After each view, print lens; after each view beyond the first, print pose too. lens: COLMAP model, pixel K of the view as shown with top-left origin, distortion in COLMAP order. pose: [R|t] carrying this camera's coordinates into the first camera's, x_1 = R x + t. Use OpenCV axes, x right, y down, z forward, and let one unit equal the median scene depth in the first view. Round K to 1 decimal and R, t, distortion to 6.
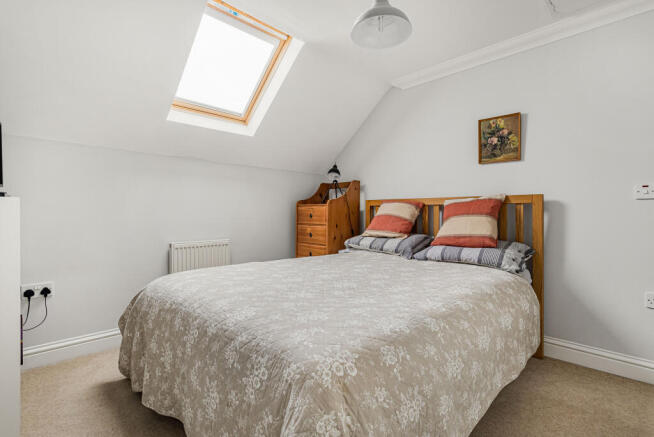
lens RADIAL K [[317.4, 0, 328.3], [0, 317.4, 215.1], [0, 0, 1]] dist [0.004144, 0.000652]
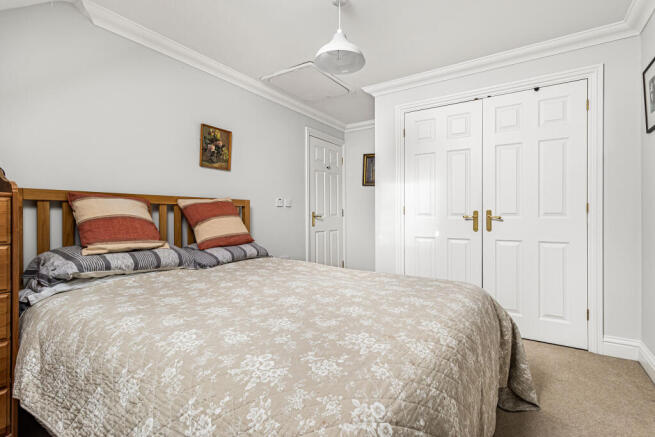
lens RADIAL K [[317.9, 0, 328.9], [0, 317.9, 217.2], [0, 0, 1]] dist [0.004144, 0.000652]
pose [[-0.185318, 0.002234, 0.982676, -0.624259], [0.021509, 0.999767, 0.001783, 0.009644], [-0.982443, 0.021467, -0.185323, 0.819216]]
